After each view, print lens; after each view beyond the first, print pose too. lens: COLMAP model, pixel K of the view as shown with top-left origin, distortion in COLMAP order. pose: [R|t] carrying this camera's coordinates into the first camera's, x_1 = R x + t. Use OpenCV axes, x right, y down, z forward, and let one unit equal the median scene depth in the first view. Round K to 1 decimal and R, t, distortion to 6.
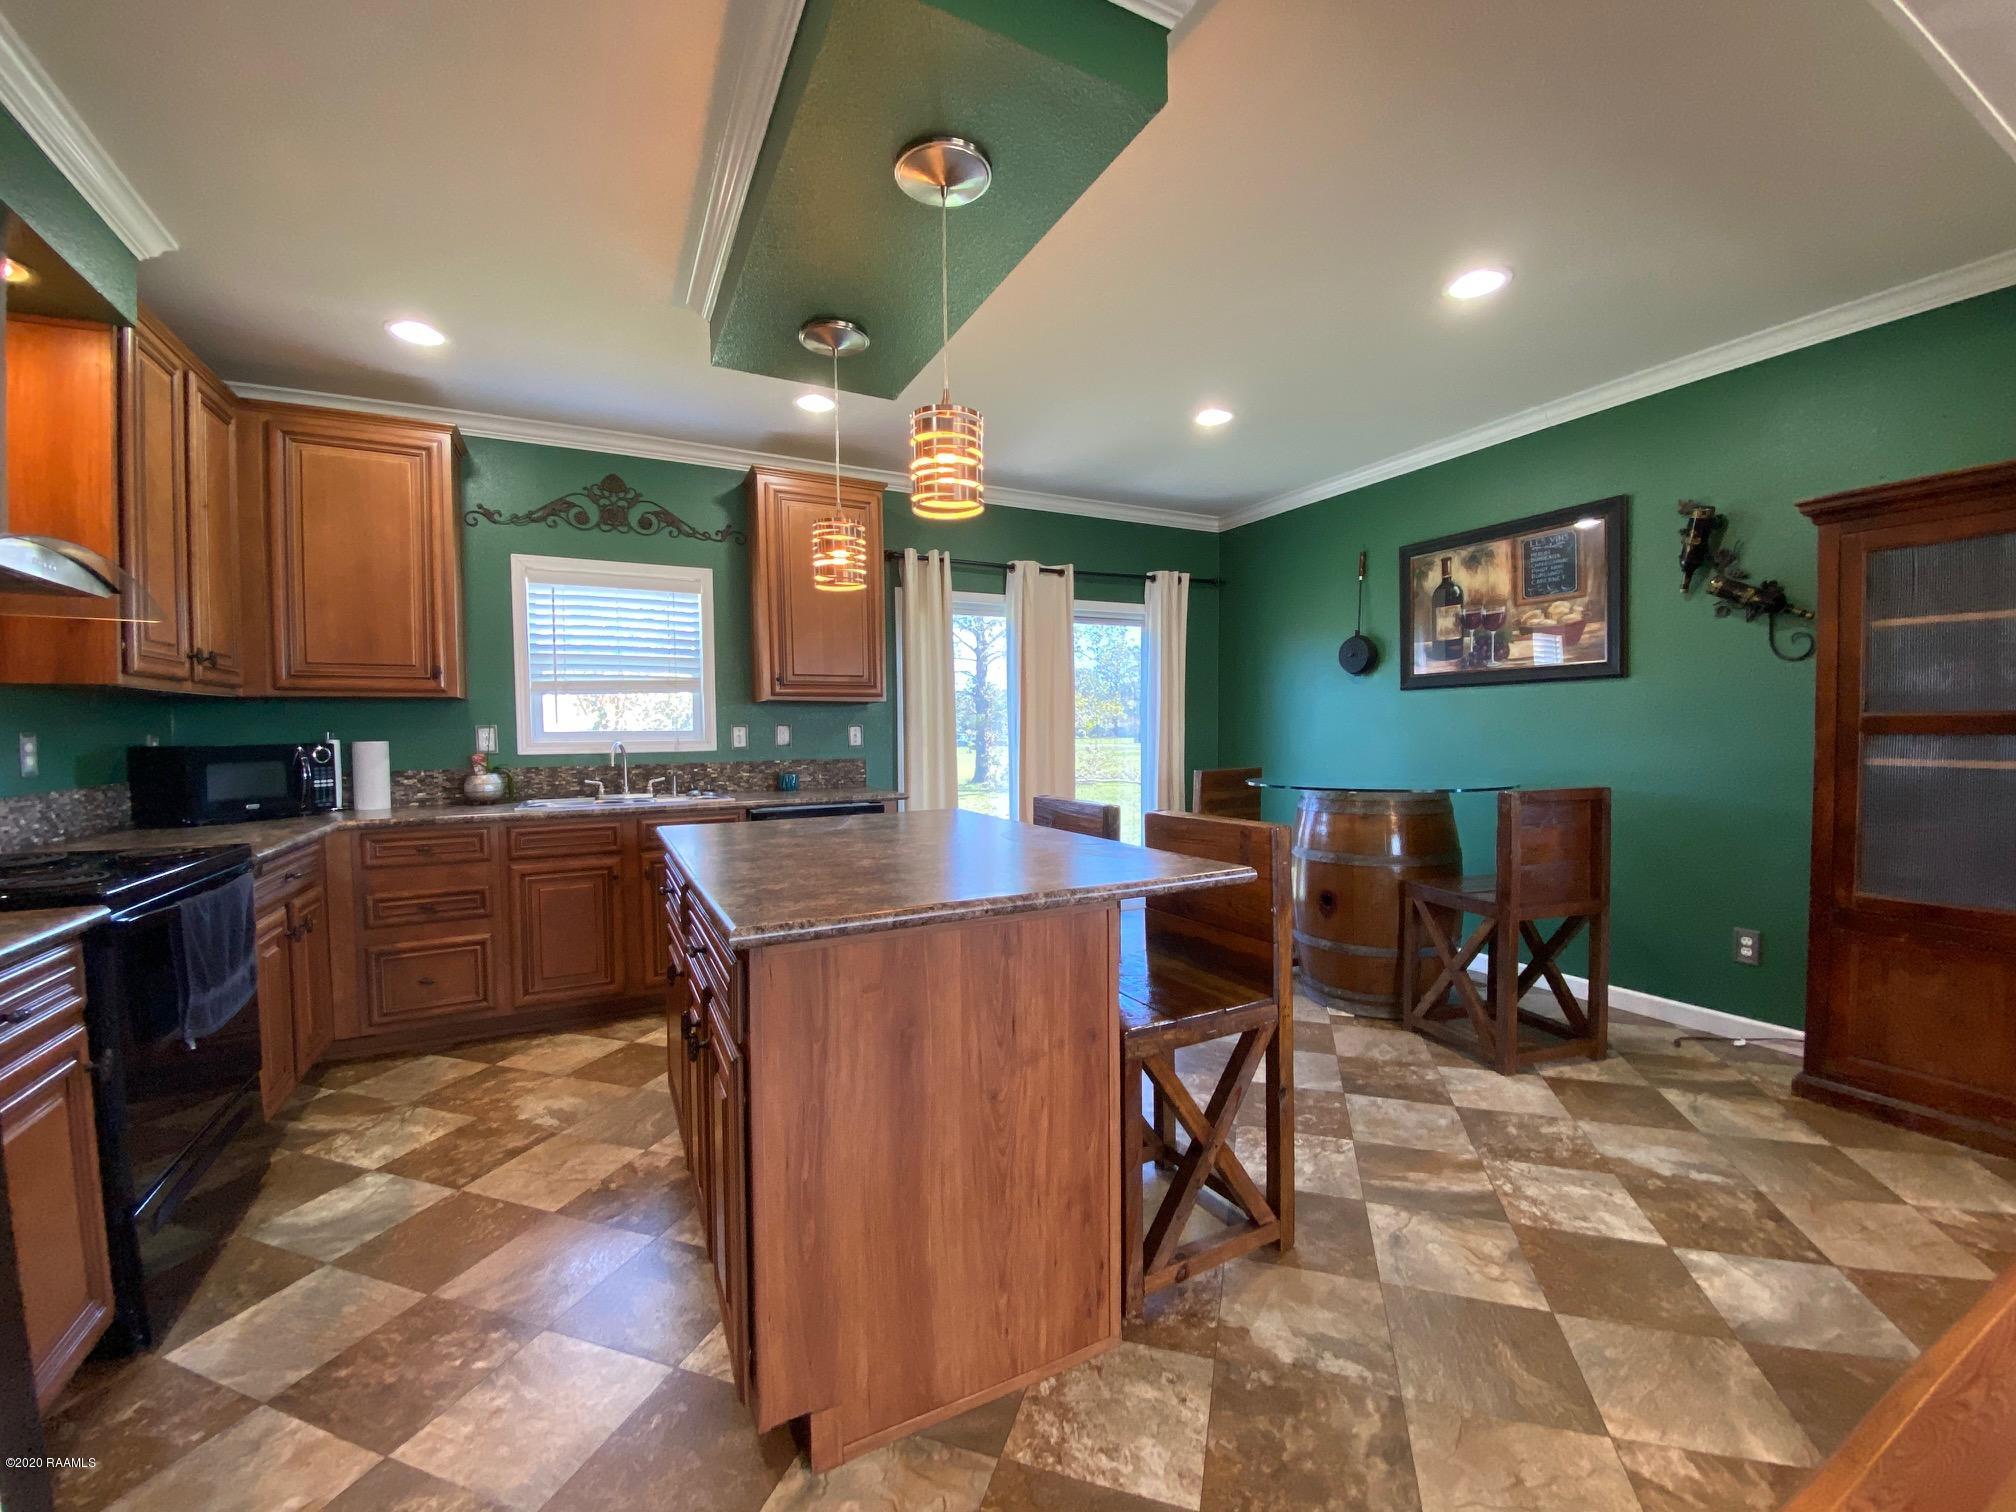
lens RADIAL K [[816.7, 0, 1006.5], [0, 816.7, 754.3], [0, 0, 1]] dist [0.011493, -0.015770]
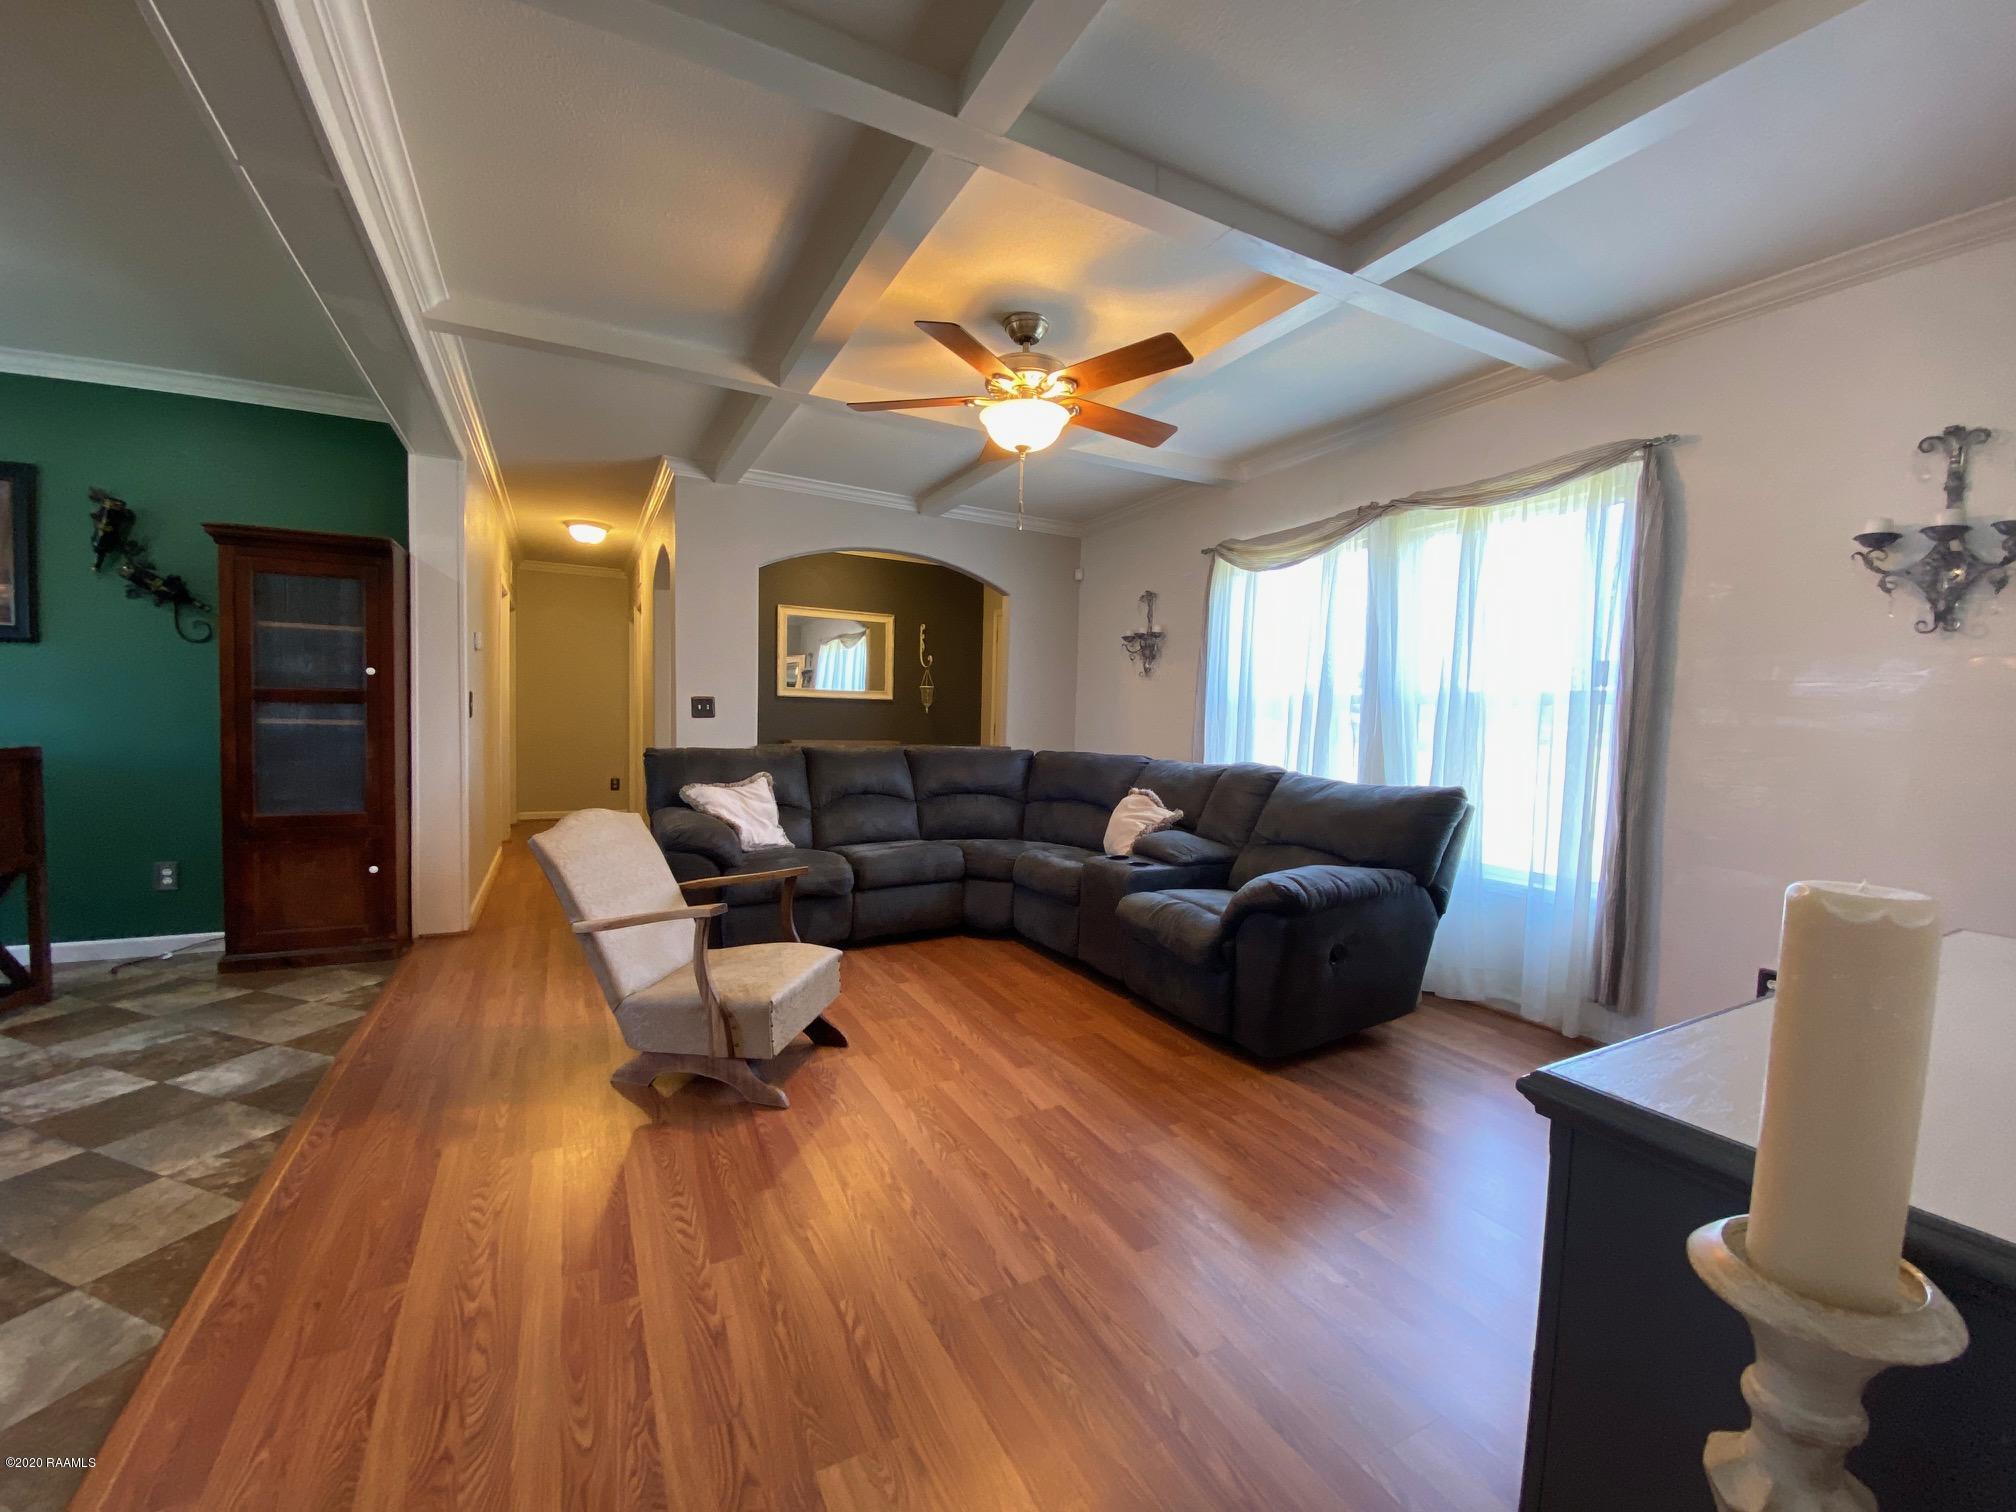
lens RADIAL K [[816.7, 0, 1004.5], [0, 816.7, 763.1], [0, 0, 1]] dist [0.011493, -0.015770]
pose [[-0.021872, -0.044272, 0.998780, -0.318589], [0.003003, 0.999012, 0.044348, 0.018539], [-0.999756, 0.003969, -0.021717, -0.219579]]
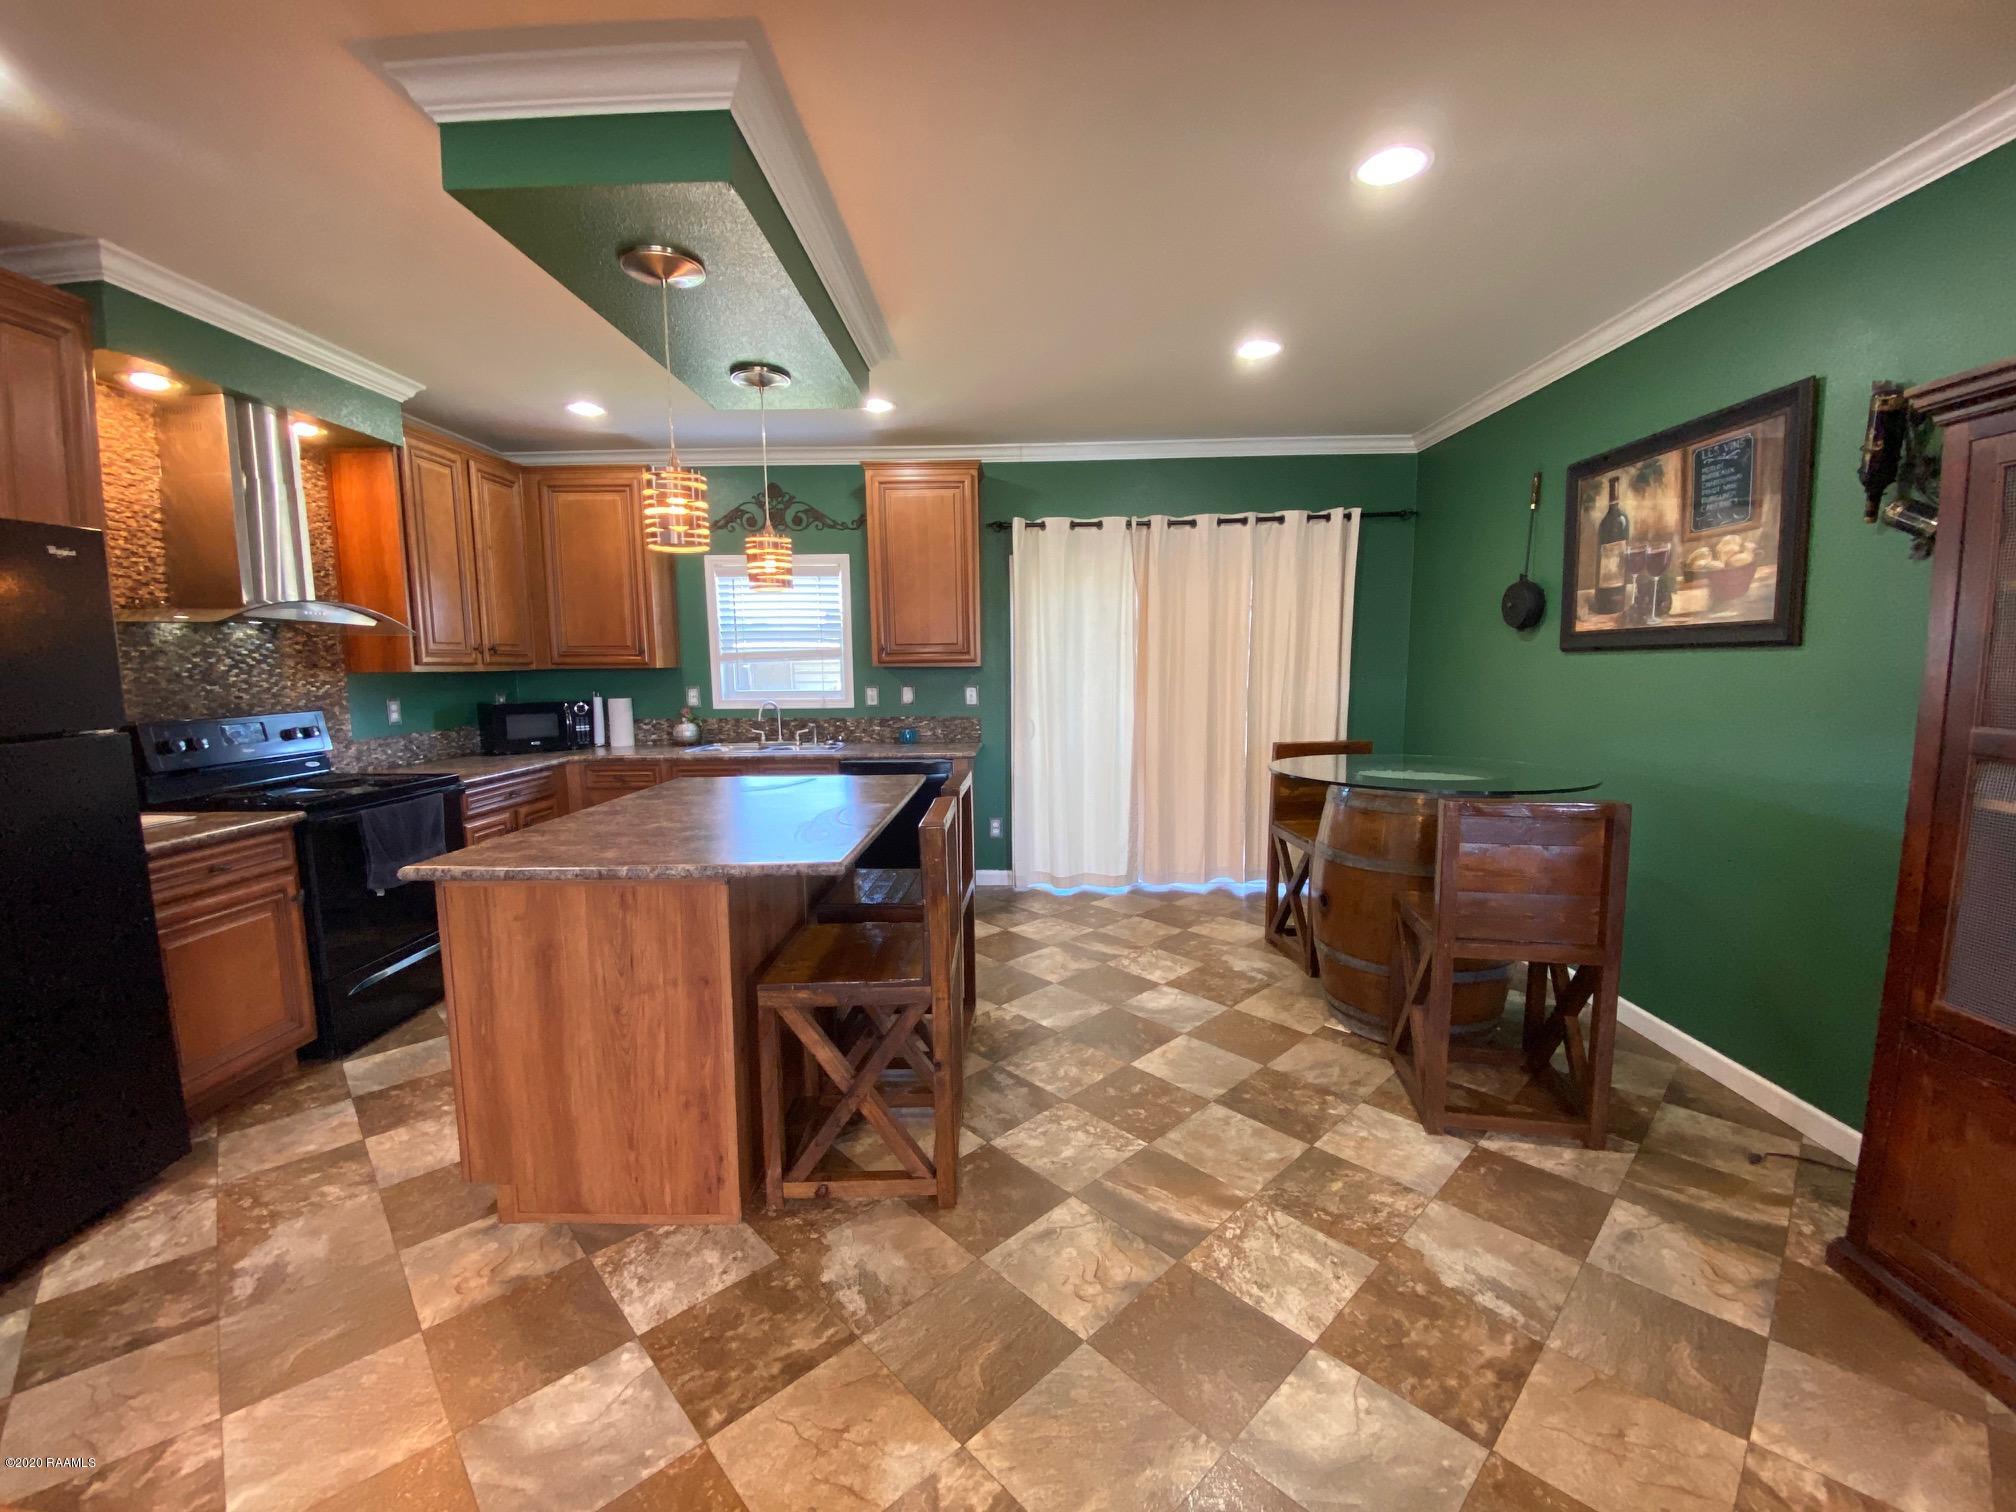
lens RADIAL K [[816.7, 0, 1007.0], [0, 816.7, 754.3], [0, 0, 1]] dist [0.011493, -0.015770]
pose [[0.880401, 0.053617, -0.471189, 0.562676], [-0.012623, 0.995886, 0.089737, -0.062978], [0.474062, -0.073057, 0.877455, 0.074203]]
